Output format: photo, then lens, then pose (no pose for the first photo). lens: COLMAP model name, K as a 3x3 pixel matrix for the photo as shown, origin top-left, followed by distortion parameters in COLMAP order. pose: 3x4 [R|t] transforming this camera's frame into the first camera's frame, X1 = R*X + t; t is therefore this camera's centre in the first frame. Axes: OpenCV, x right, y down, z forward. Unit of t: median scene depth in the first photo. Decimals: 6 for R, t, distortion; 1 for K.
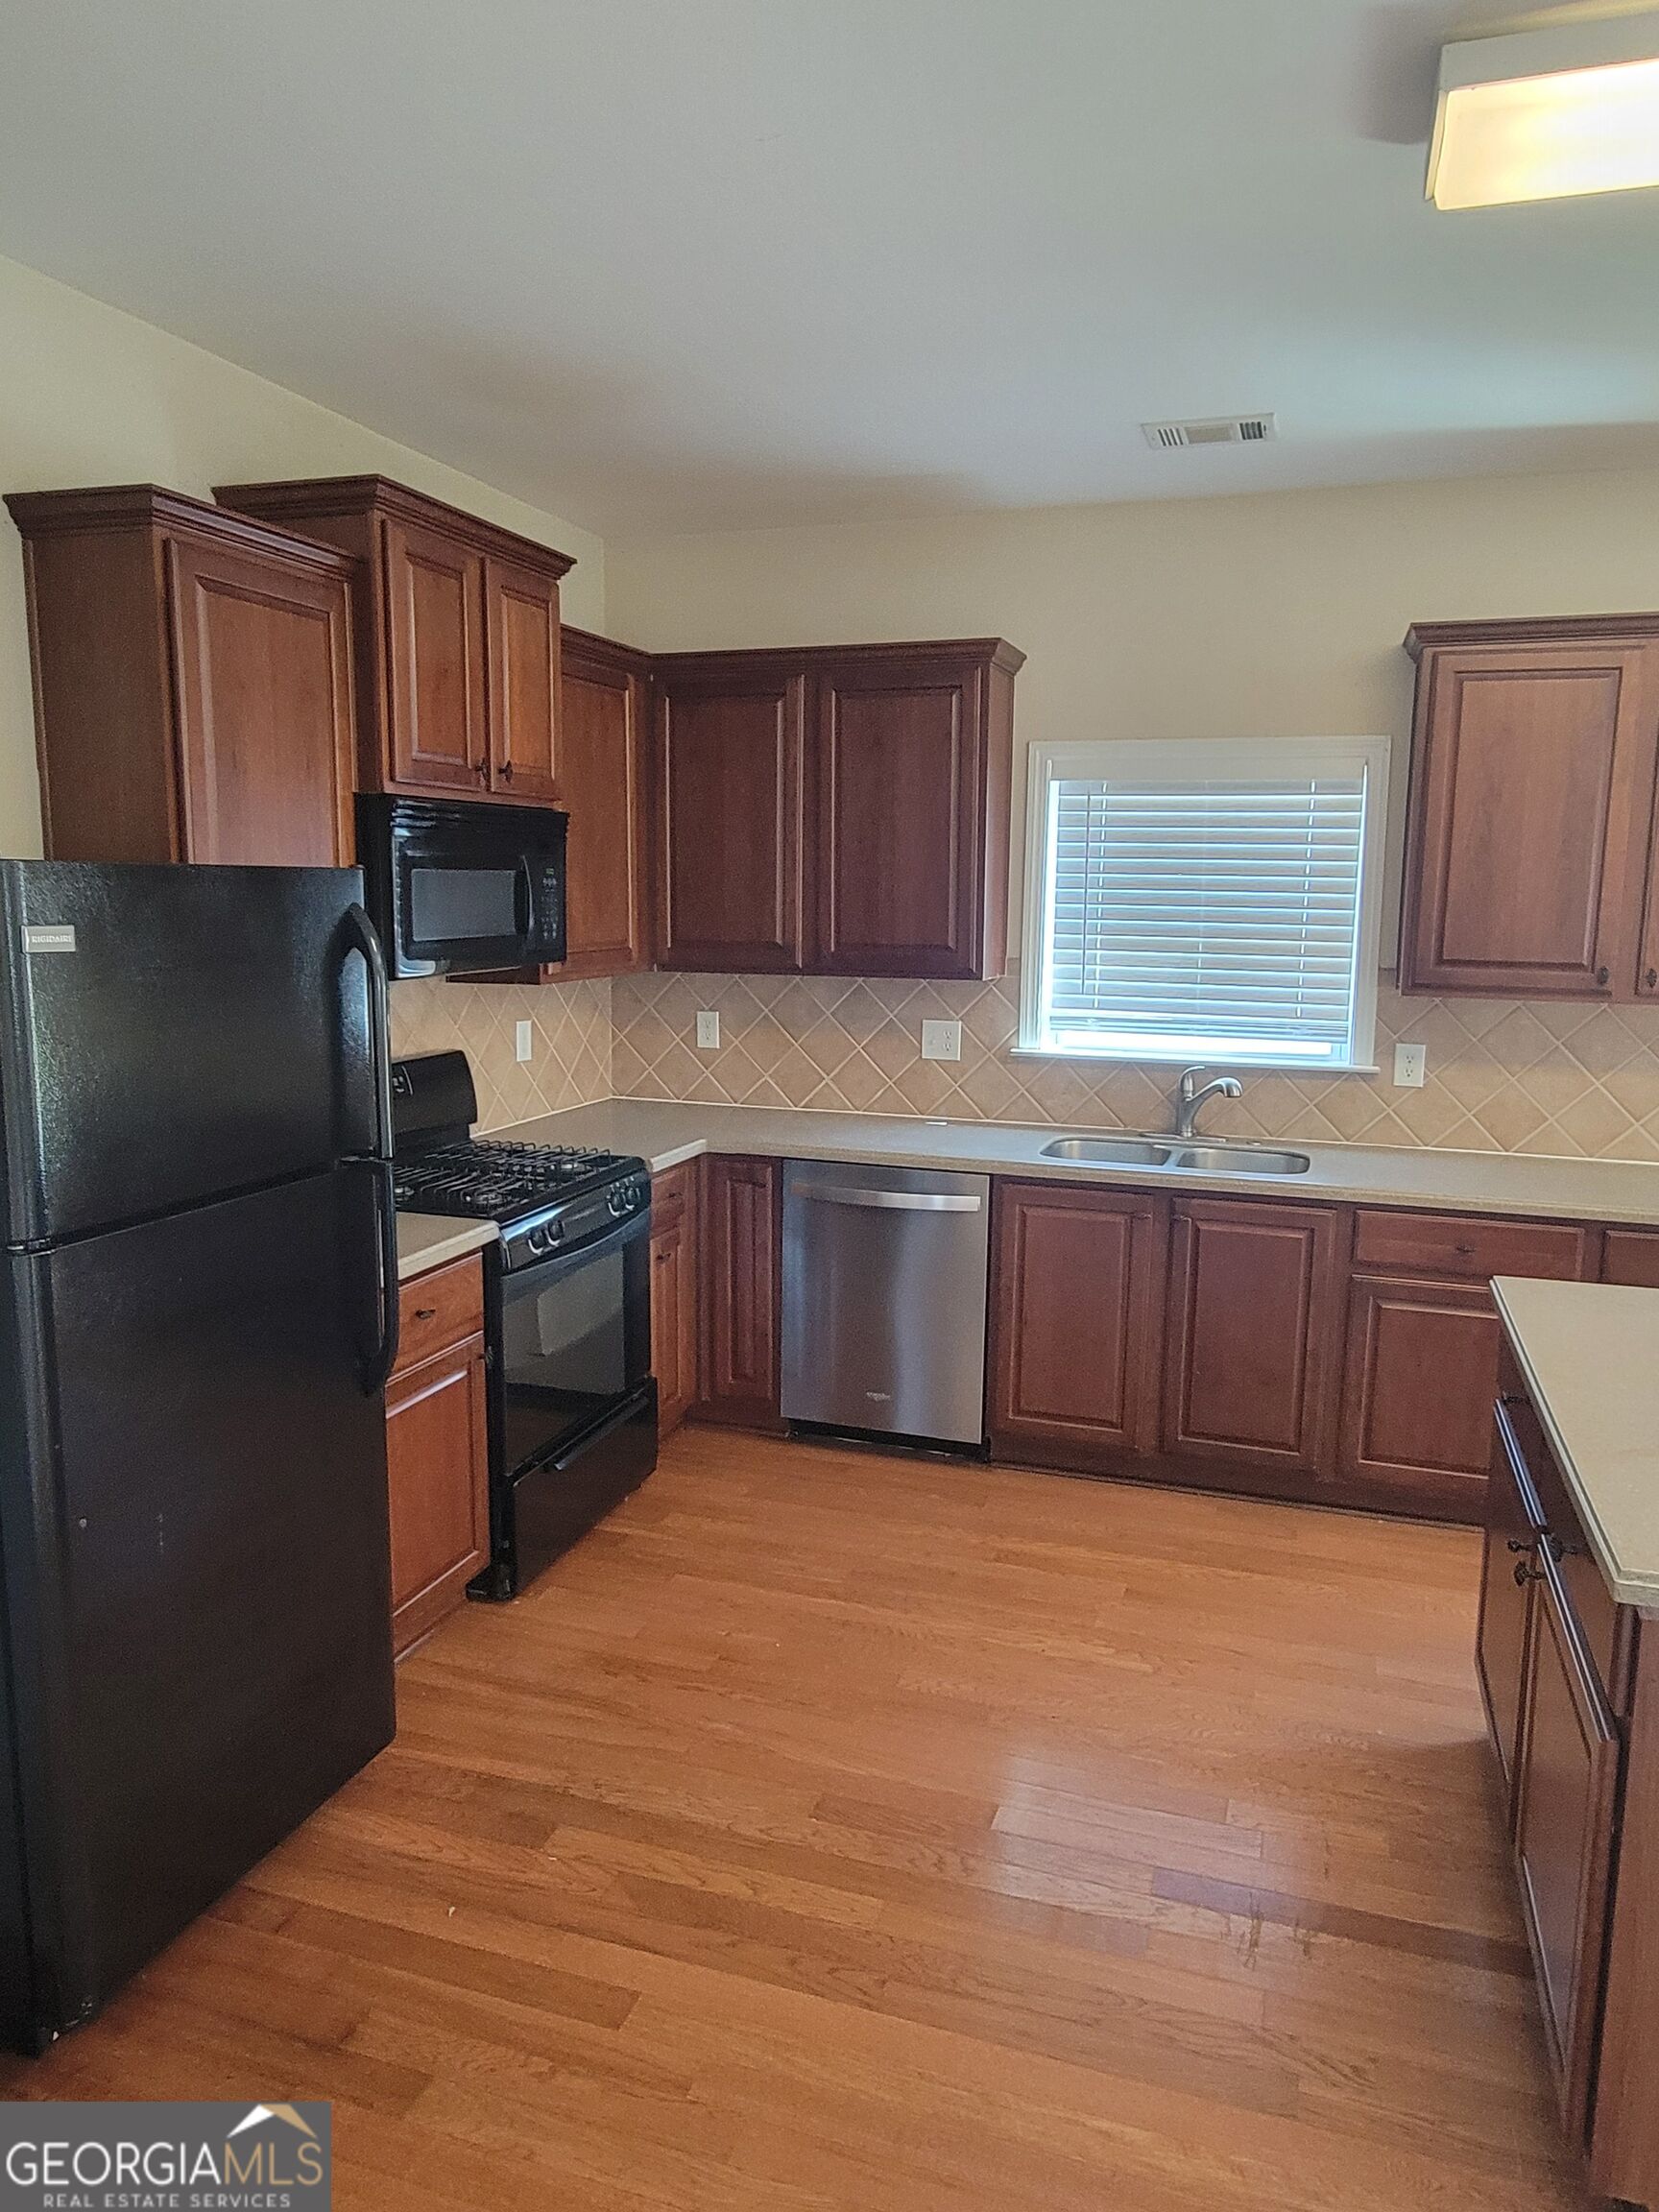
lens RADIAL K [[1445.6, 0, 829.5], [0, 1445.6, 1106.0], [0, 0, 1]] dist [-0.001786, -0.001850]
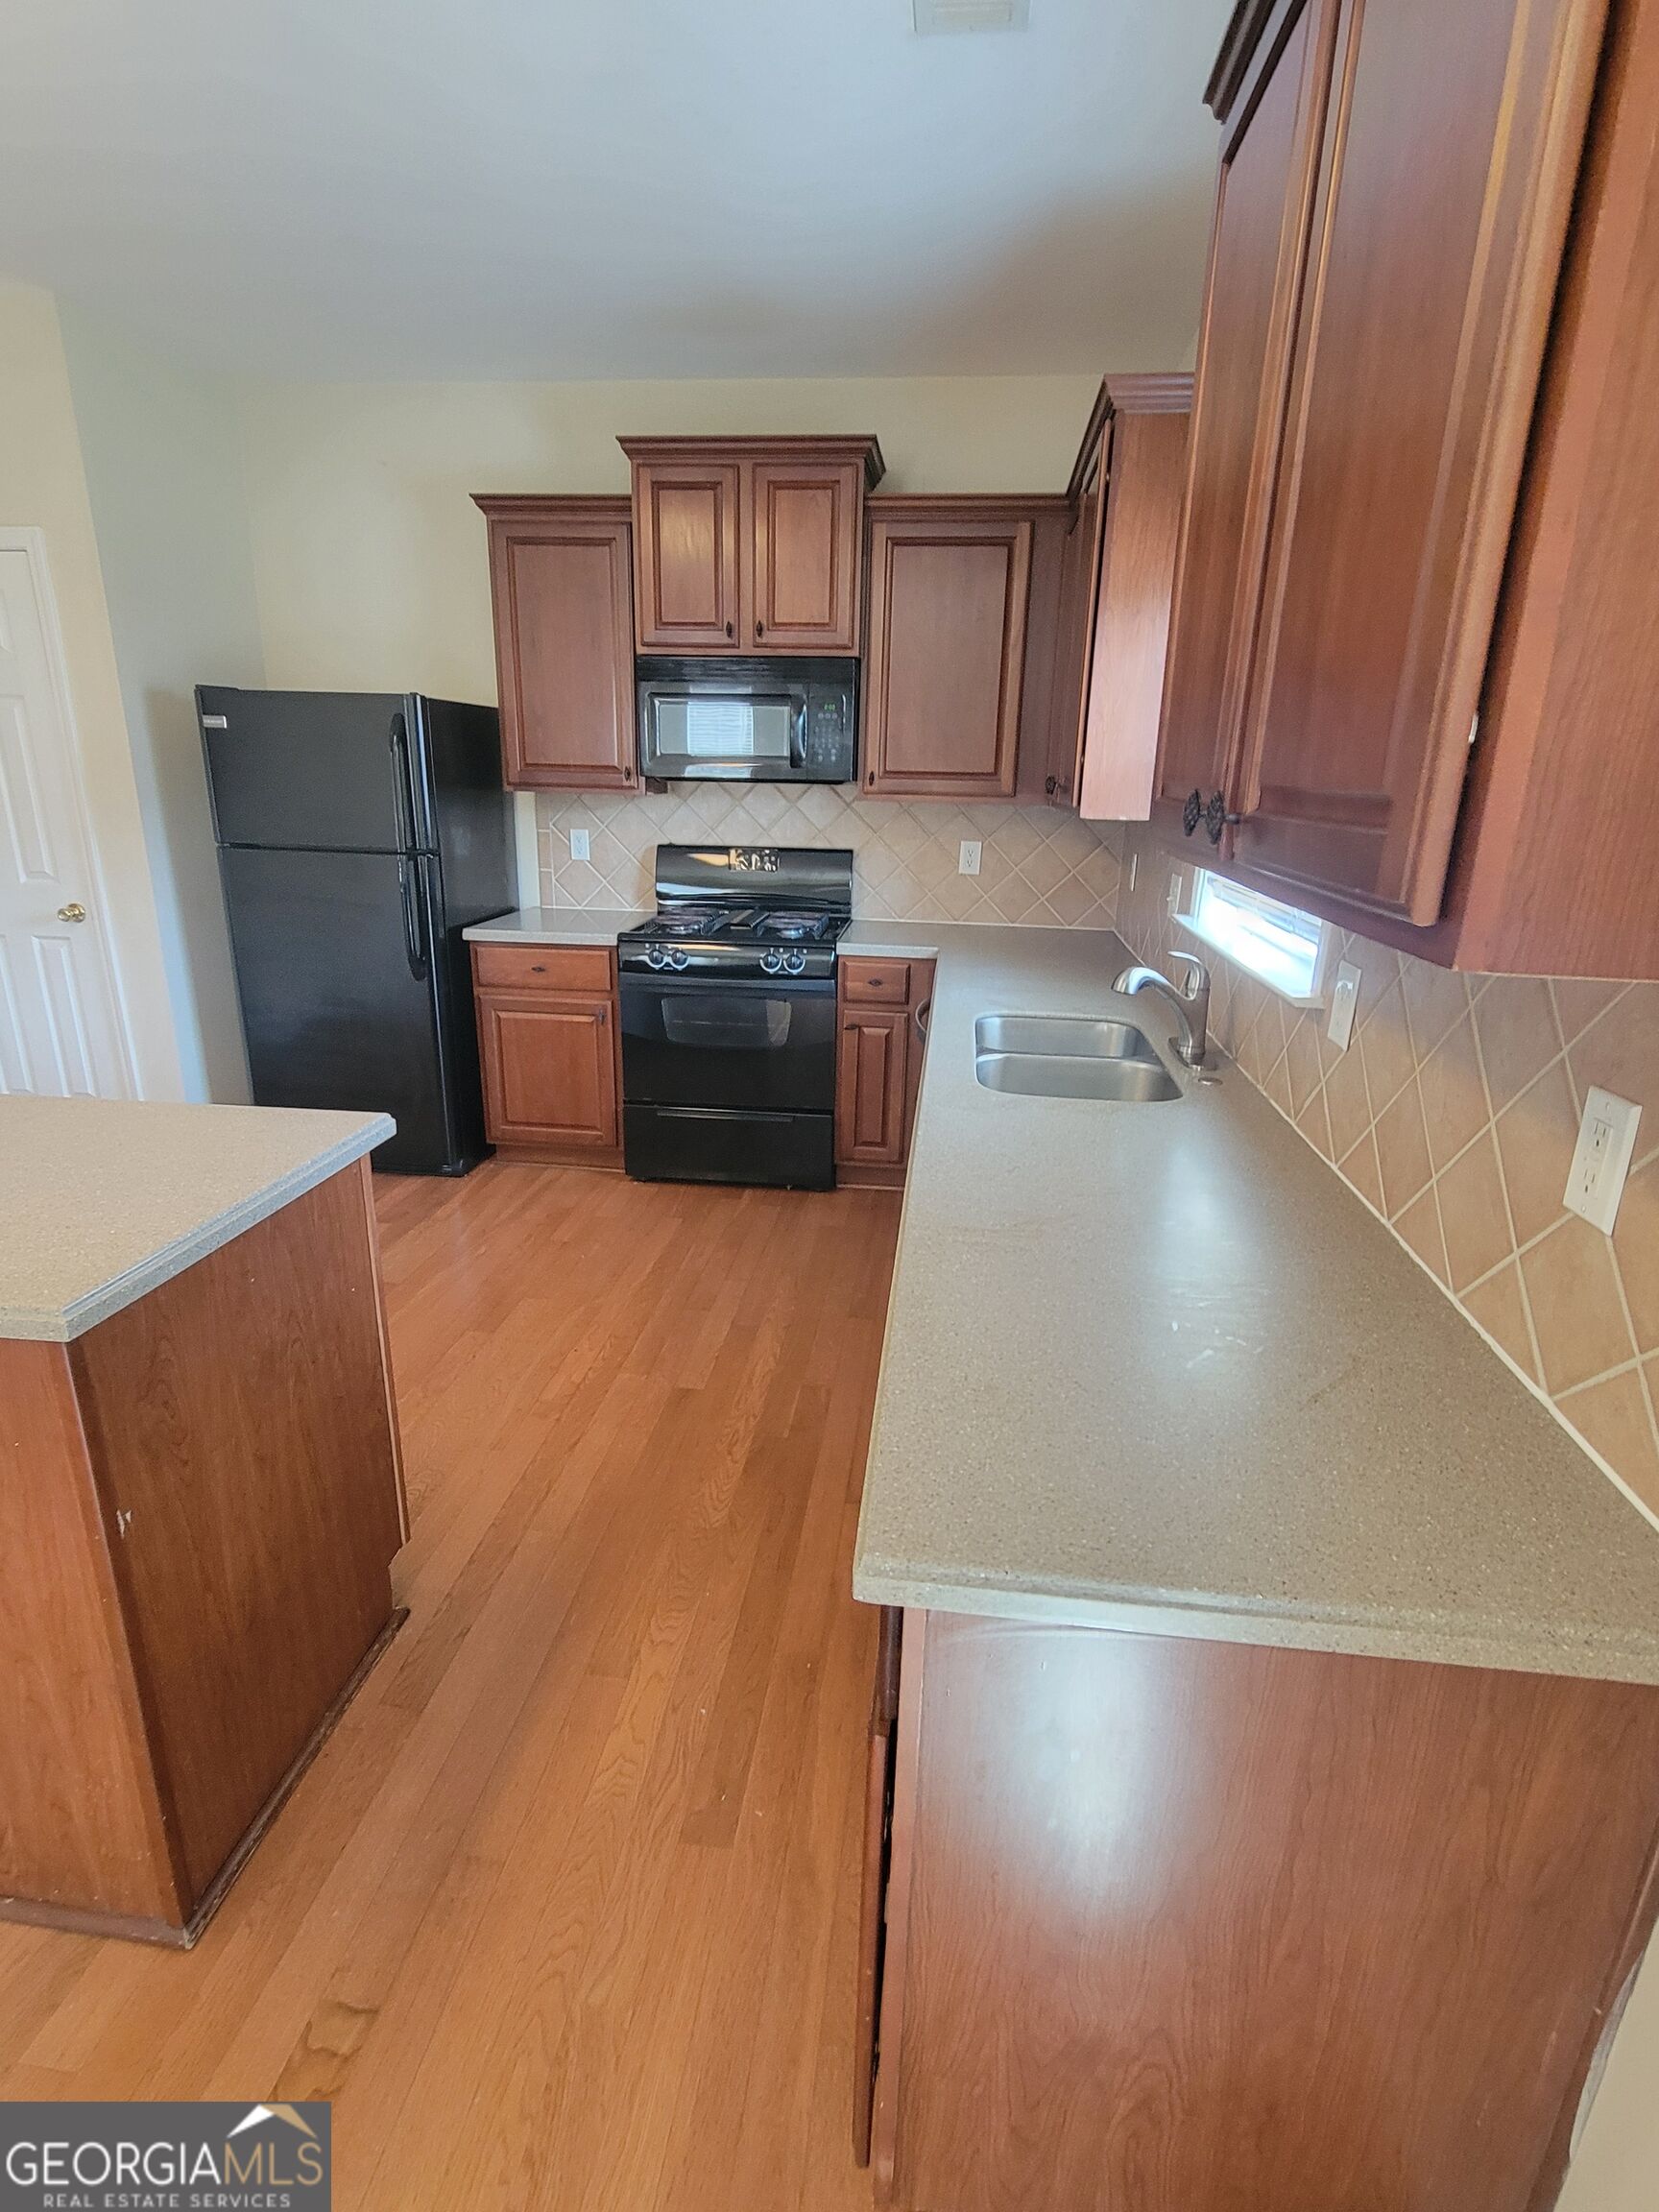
lens RADIAL K [[1074.2, 0, 829.5], [0, 1074.2, 1106.0], [0, 0, 1]] dist [0.000275, -0.000182]
pose [[0.208888, 0.287163, -0.934828, 0.764953], [-0.167531, 0.952293, 0.255093, -0.063725], [0.963483, 0.103327, 0.247031, 0.758256]]
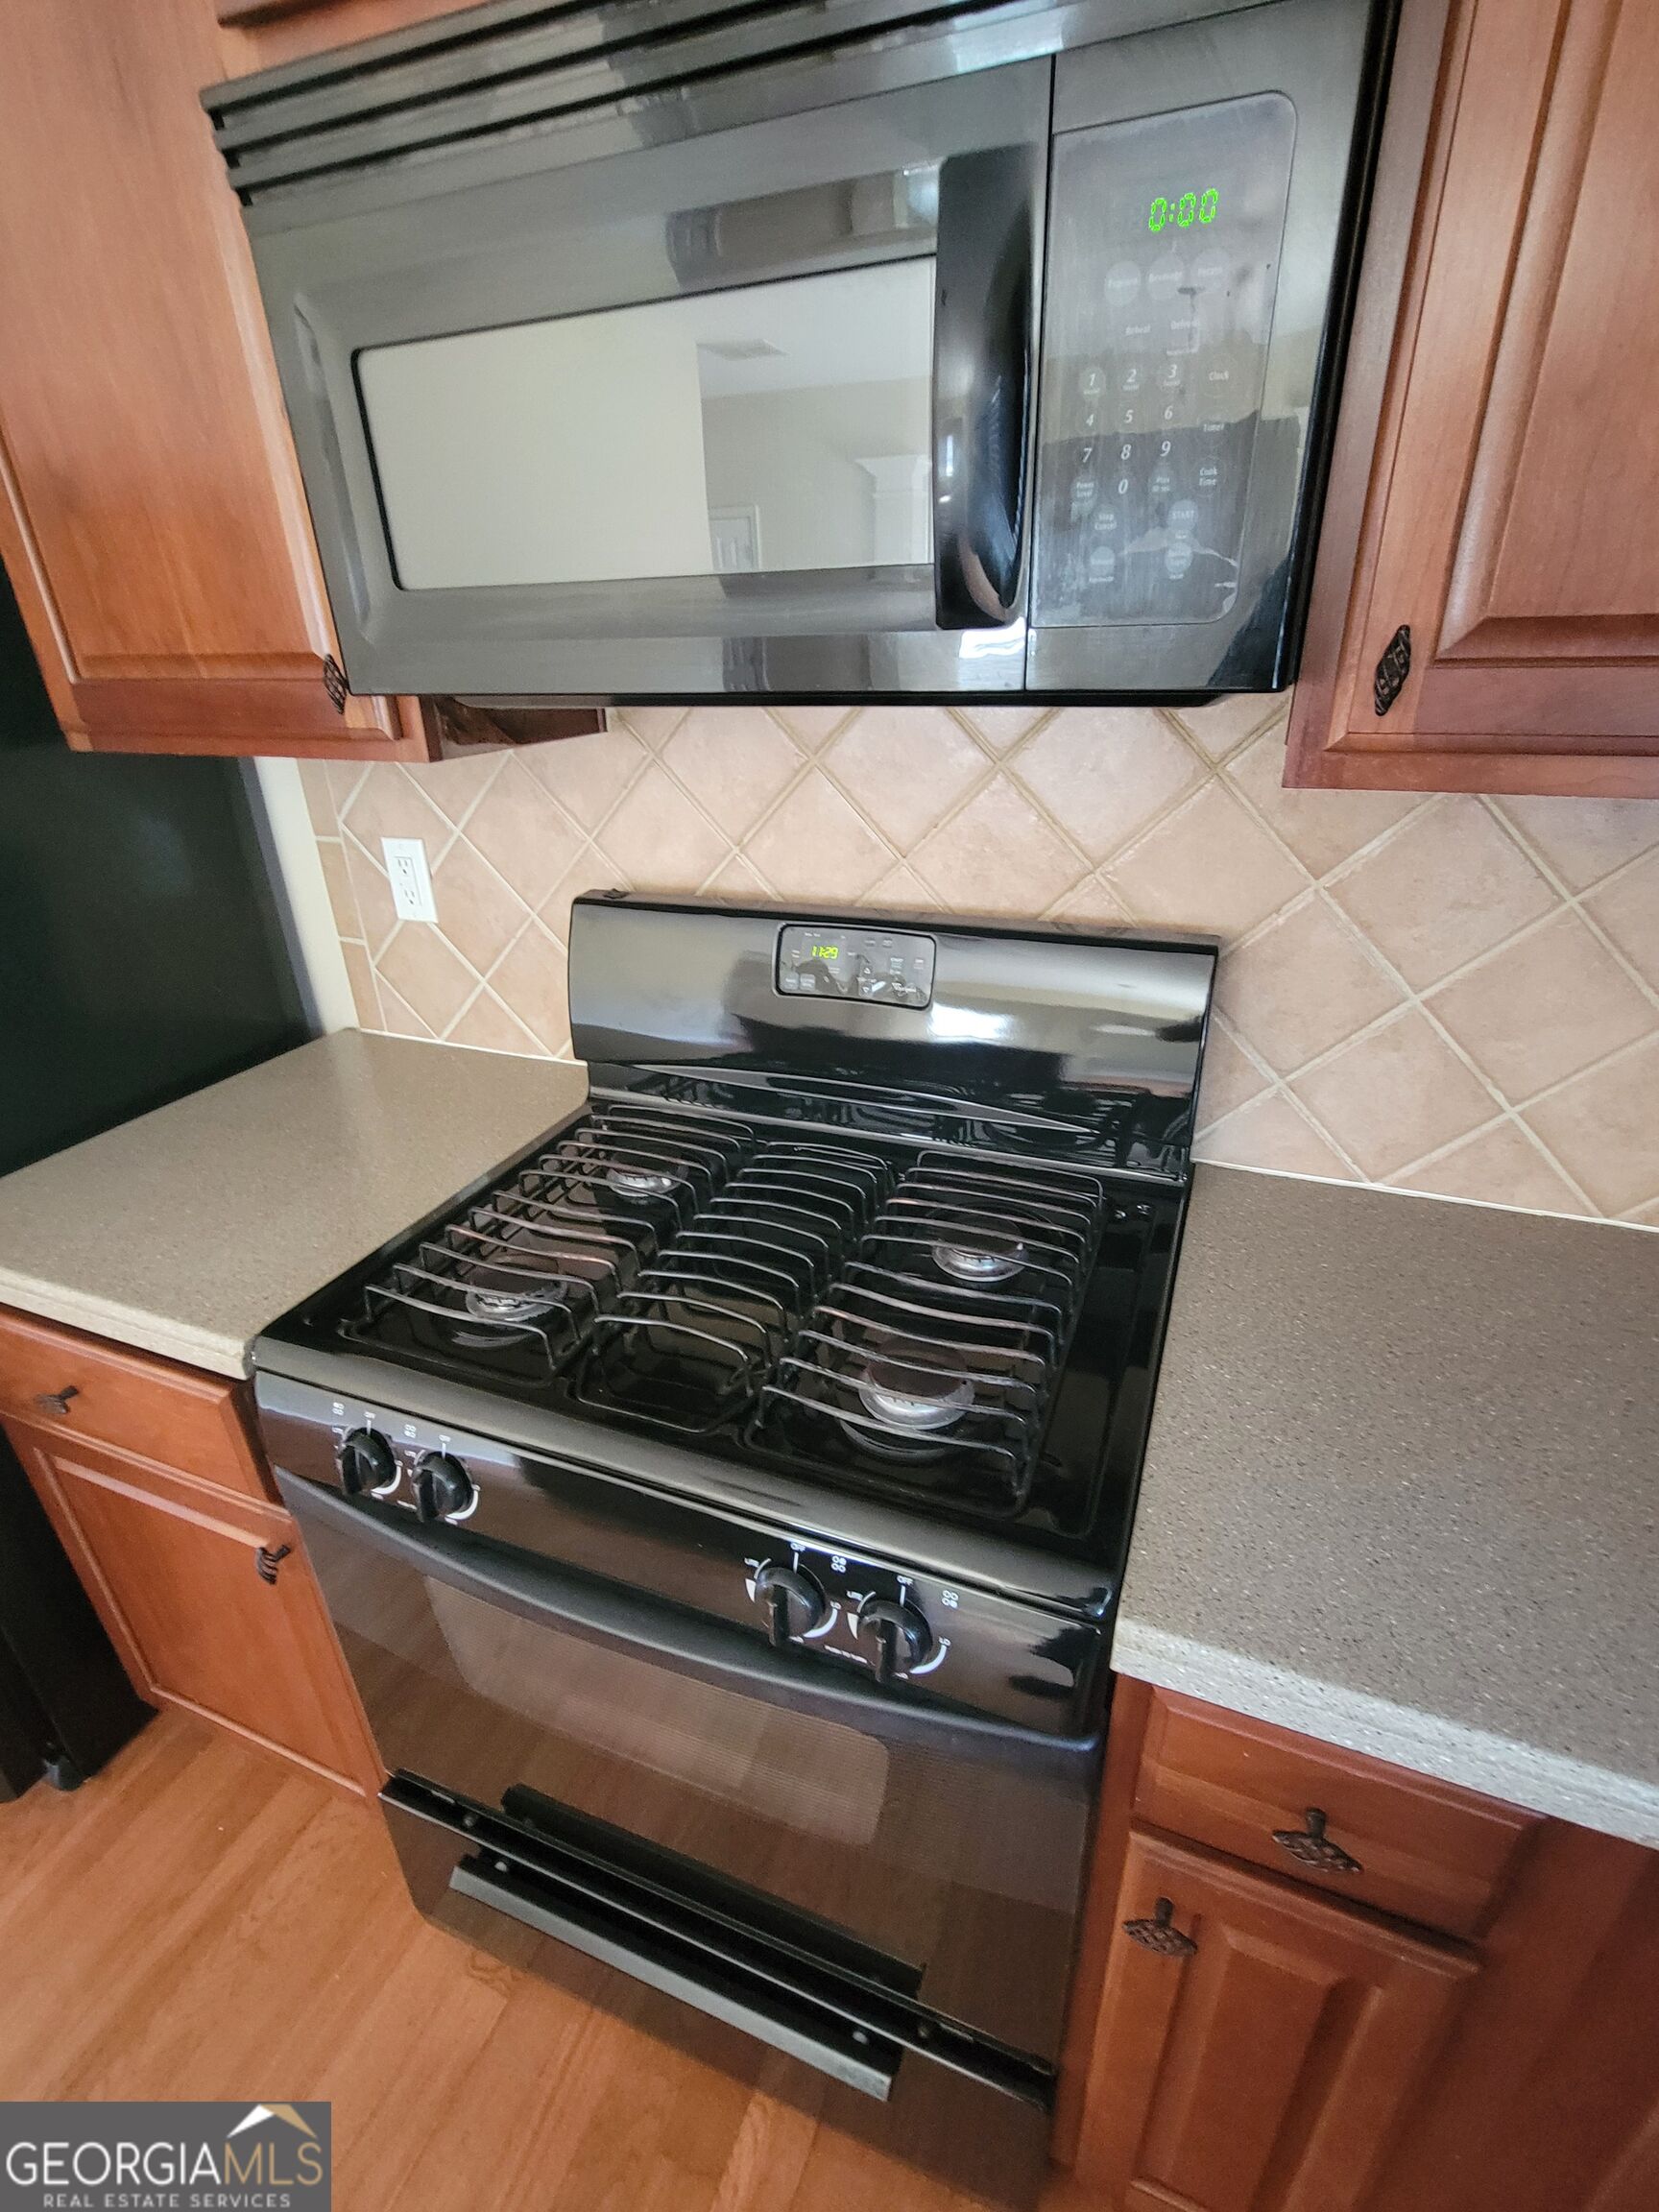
lens RADIAL K [[1012.2, 0, 854.9], [0, 1012.2, 1103.0], [0, 0, 1]] dist [0.000370, -0.000750]
pose [[-0.057424, 0.418734, -0.906292, -0.008186], [-0.130363, 0.896872, 0.422641, -0.097984], [0.989802, 0.142417, 0.003086, 0.923362]]
